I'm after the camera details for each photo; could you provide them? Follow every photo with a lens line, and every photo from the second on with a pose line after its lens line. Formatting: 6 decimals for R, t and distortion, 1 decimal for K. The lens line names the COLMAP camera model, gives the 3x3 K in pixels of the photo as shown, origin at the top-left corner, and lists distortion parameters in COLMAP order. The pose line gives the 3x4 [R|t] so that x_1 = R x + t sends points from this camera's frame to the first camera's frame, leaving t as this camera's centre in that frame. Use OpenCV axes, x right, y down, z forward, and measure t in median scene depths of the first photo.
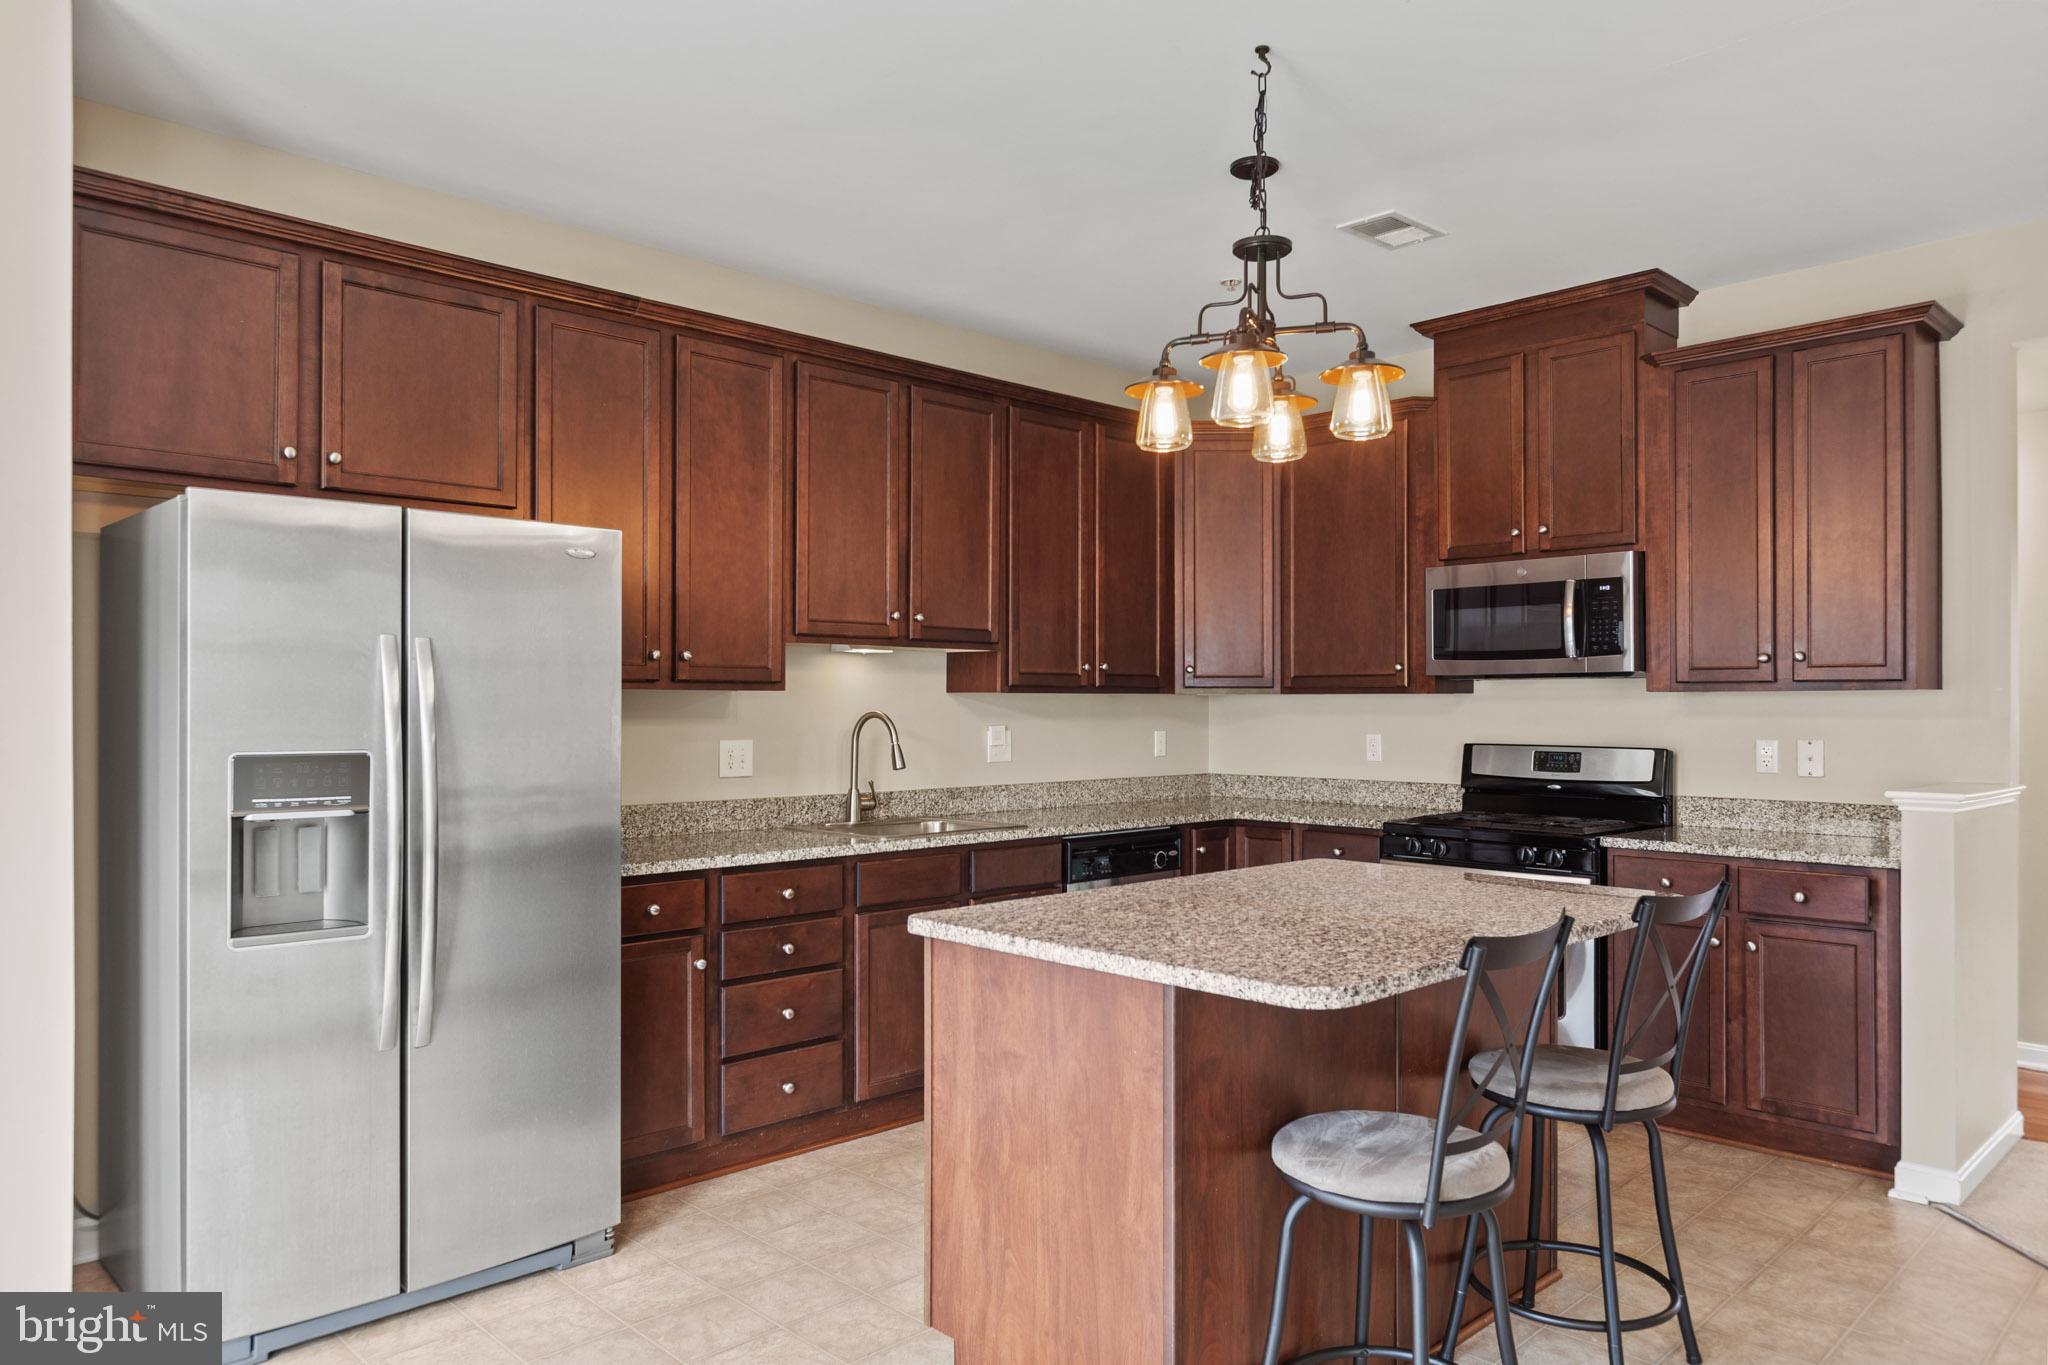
lens RADIAL K [[1335.0, 0, 1027.3], [0, 1335.0, 692.2], [0, 0, 1]] dist [0.010476, -0.010602]
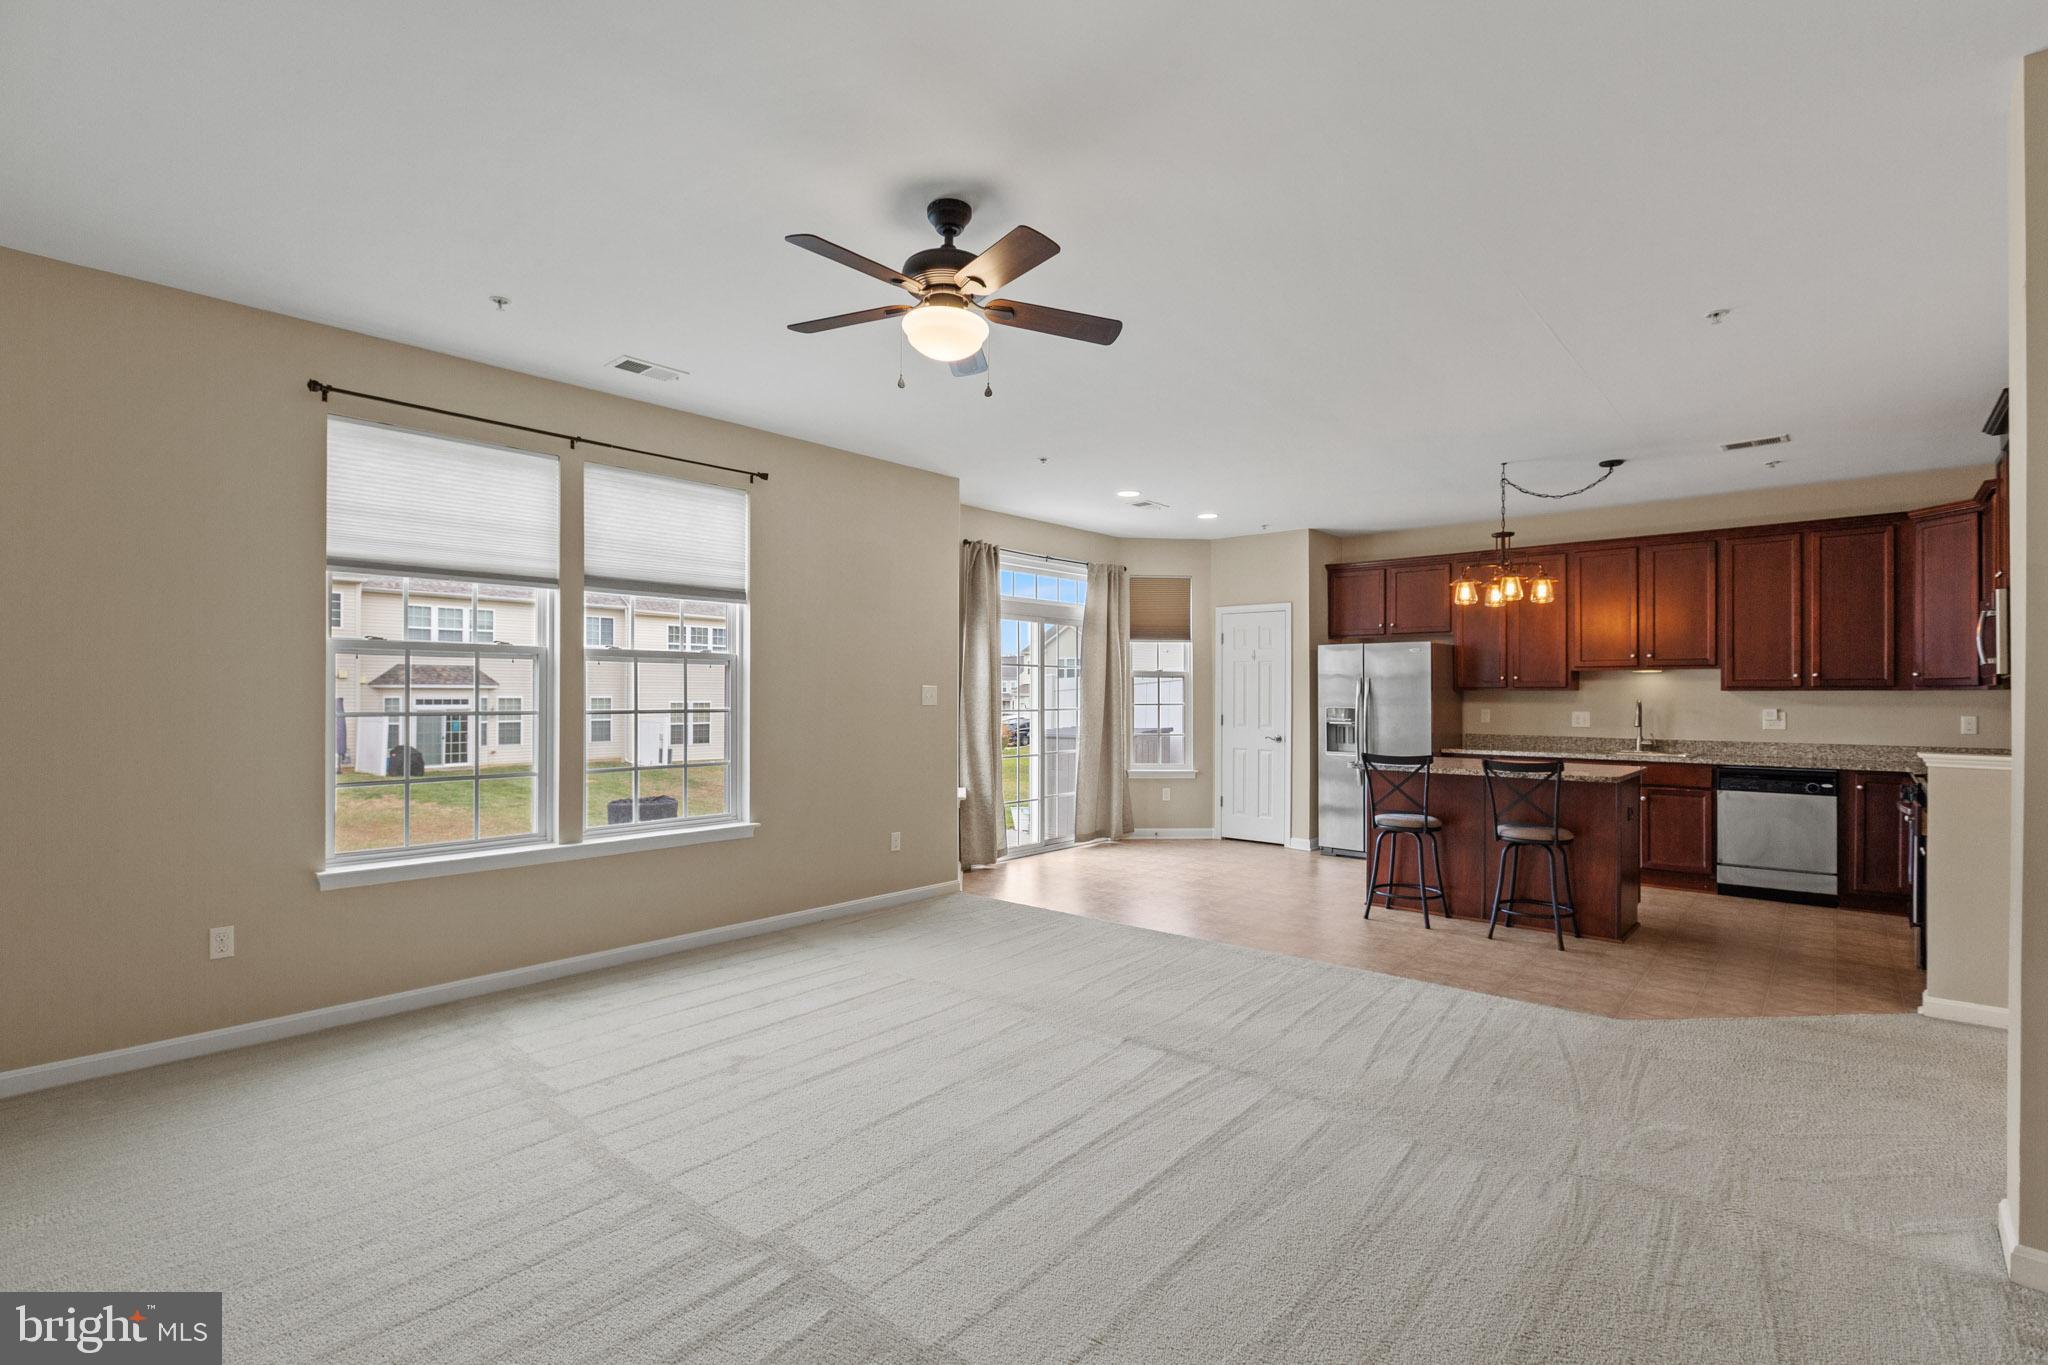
lens RADIAL K [[944.0, 0, 1022.7], [0, 944.0, 690.6], [0, 0, 1]] dist [-0.000659, -0.000360]
pose [[0.077418, -0.005410, -0.996984, 1.370832], [0.005314, 0.999973, -0.005014, 0.001741], [0.996985, -0.004910, 0.077445, -0.107242]]
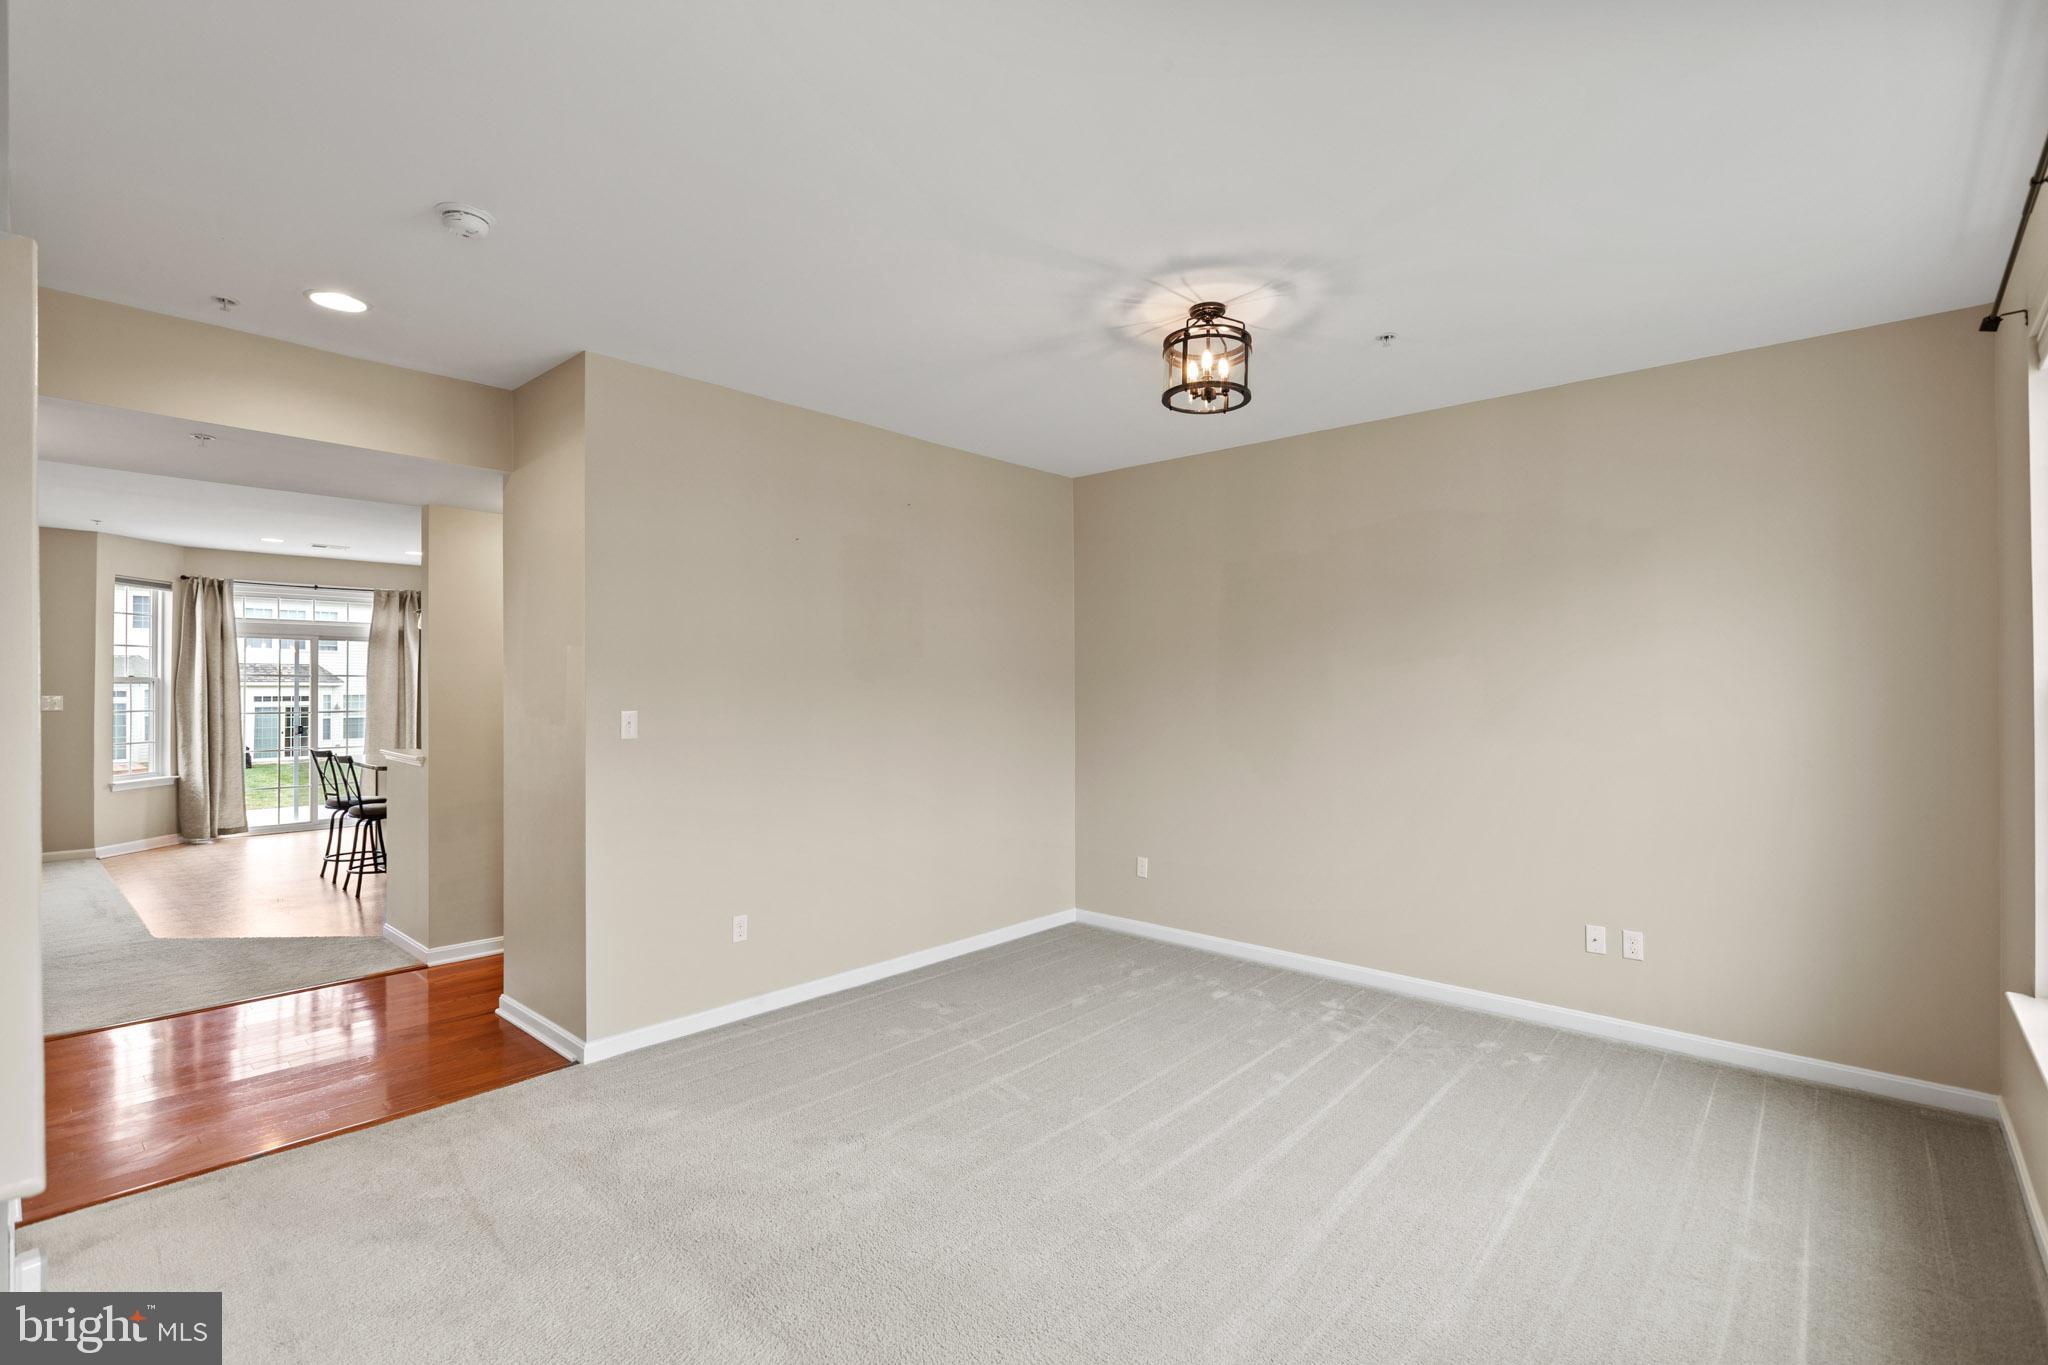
lens RADIAL K [[944.0, 0, 1029.2], [0, 944.0, 687.4], [0, 0, 1]] dist [-0.000659, -0.000360]
pose [[0.072021, -0.000684, -0.997403, 1.875657], [0.008190, 0.999966, -0.000095, -0.013919], [0.997369, -0.008162, 0.072024, 1.570992]]
